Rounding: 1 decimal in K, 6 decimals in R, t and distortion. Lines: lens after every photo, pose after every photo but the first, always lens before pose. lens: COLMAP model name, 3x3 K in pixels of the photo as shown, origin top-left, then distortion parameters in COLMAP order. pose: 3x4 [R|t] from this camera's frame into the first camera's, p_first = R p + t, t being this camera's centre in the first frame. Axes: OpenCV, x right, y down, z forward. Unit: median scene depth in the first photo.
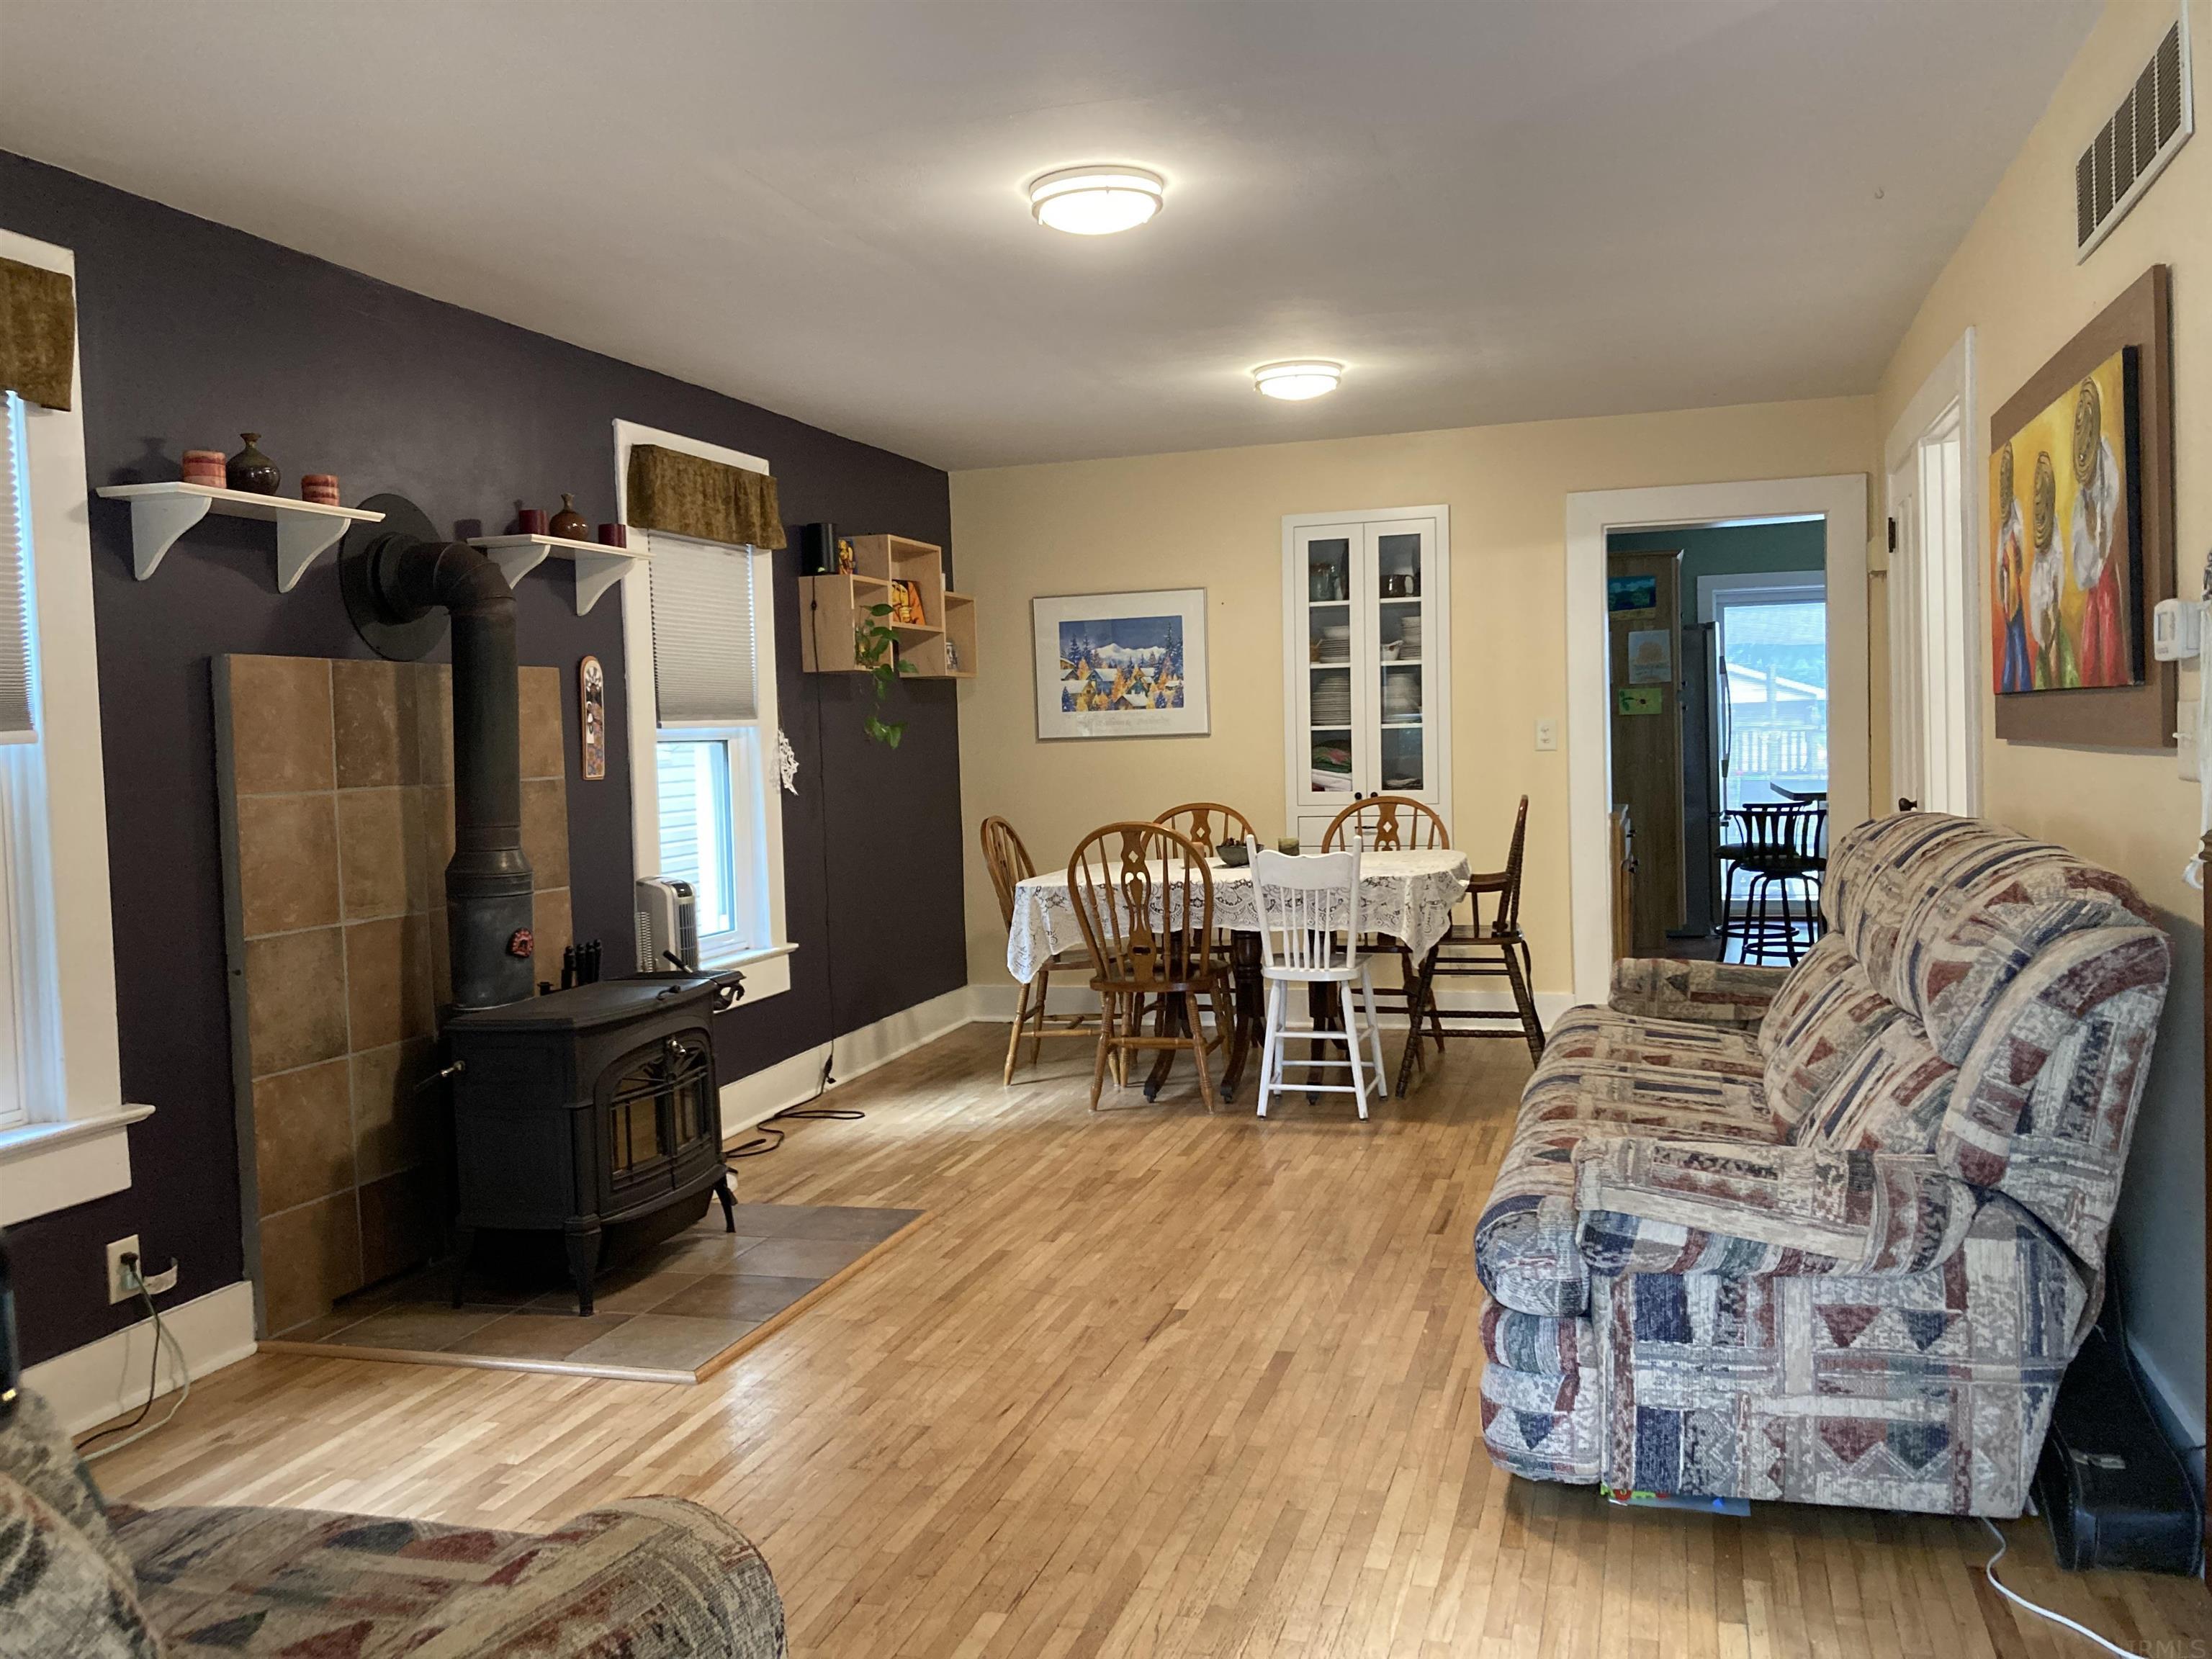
lens RADIAL K [[1846.2, 0, 1179.3], [0, 1846.2, 833.4], [0, 0, 1]] dist [0.006543, -0.072349]
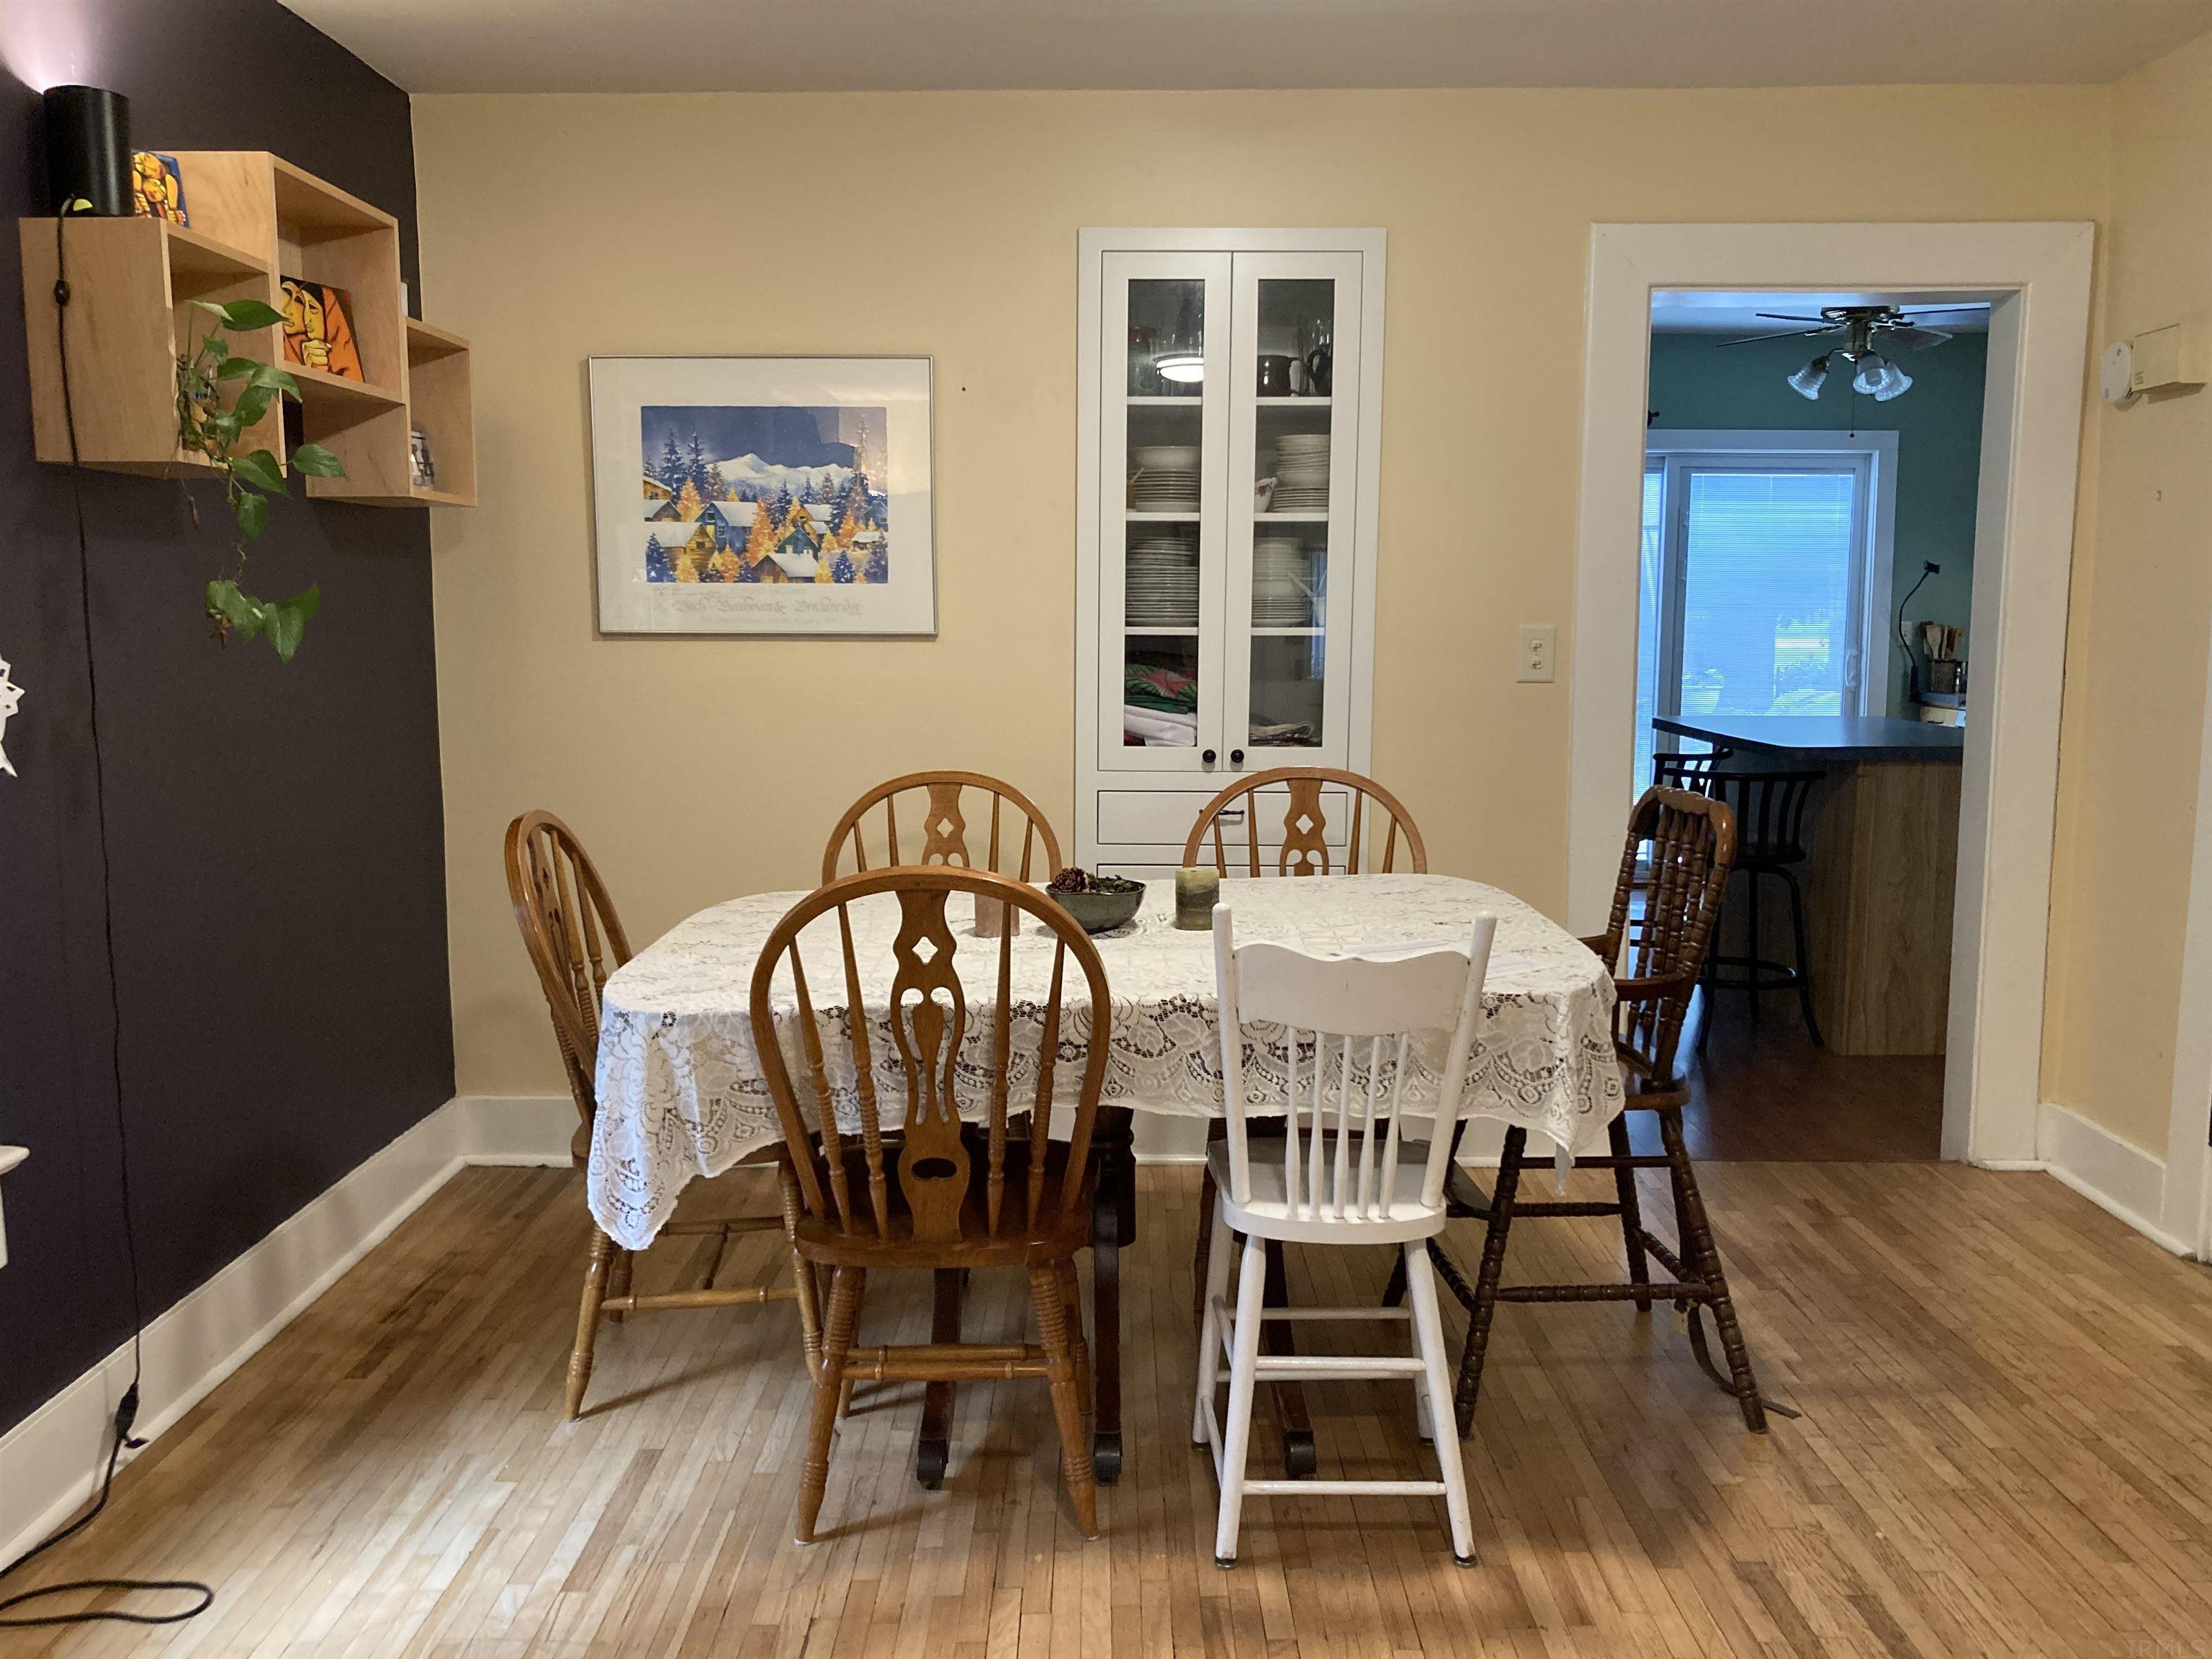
lens RADIAL K [[1757.1, 0, 1117.1], [0, 1757.1, 836.0], [0, 0, 1]] dist [0.026747, -0.060796]
pose [[0.963782, 0.000540, 0.266690, -0.082344], [-0.019867, 0.997365, 0.069777, -0.038128], [-0.265950, -0.072548, 0.961253, 0.581882]]
